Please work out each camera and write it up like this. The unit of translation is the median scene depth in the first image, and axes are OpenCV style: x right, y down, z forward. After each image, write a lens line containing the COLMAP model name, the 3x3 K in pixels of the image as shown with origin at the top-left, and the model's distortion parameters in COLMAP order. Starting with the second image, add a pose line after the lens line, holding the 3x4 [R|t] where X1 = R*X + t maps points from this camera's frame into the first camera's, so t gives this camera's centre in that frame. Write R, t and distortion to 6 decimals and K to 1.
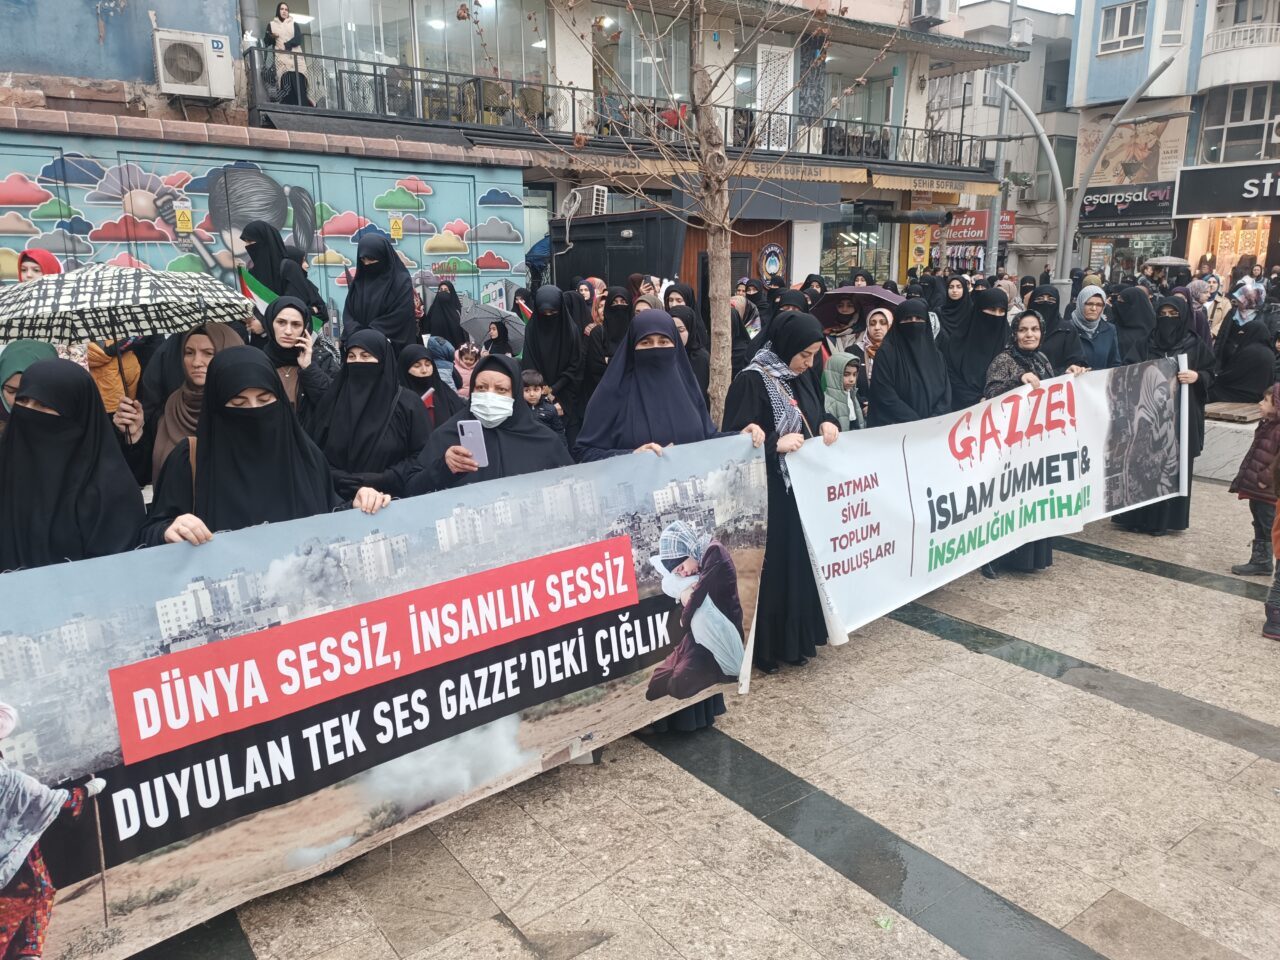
lens RADIAL K [[919.9, 0, 640.0], [0, 919.9, 480.0], [0, 0, 1]] dist [0.059656, -0.052840]
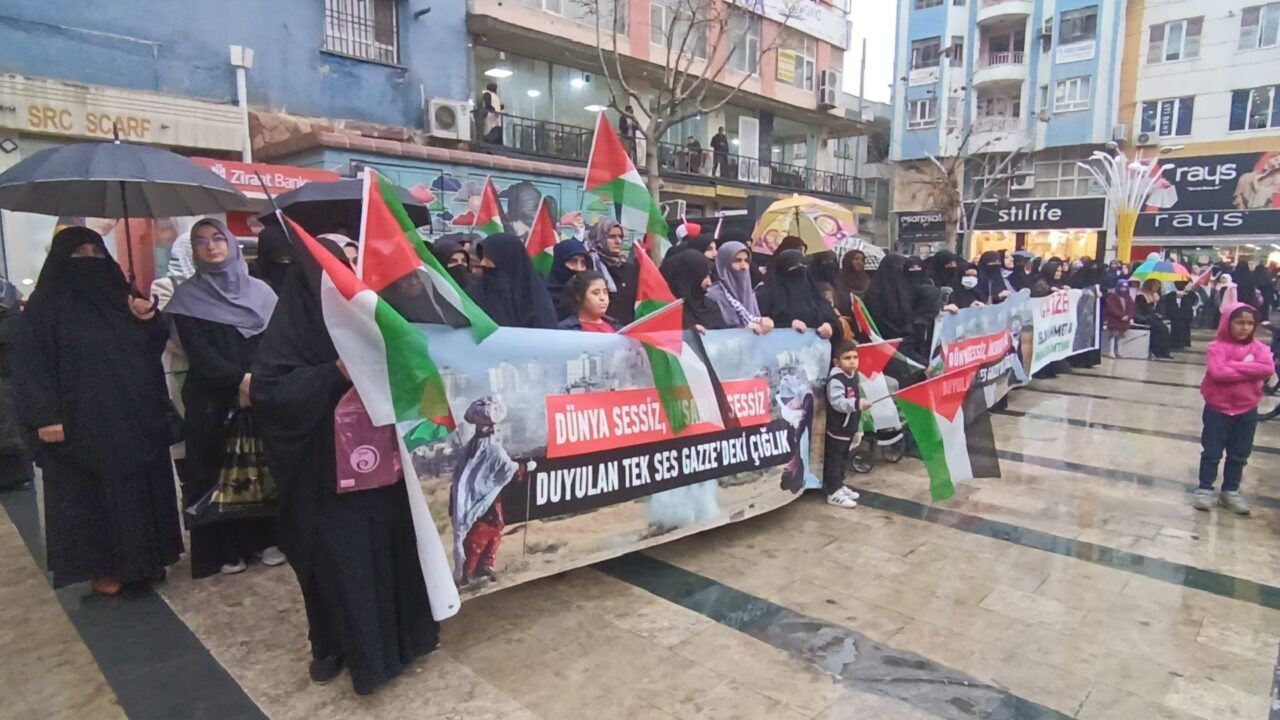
lens RADIAL K [[749.5, 0, 666.0], [0, 749.5, 361.0], [0, 0, 1]] dist [-0.001981, 0.002067]
pose [[0.980732, -0.009074, 0.195146, -0.242831], [0.027808, 0.995233, -0.093476, 0.058307], [-0.193367, 0.097102, 0.976310, -0.171811]]
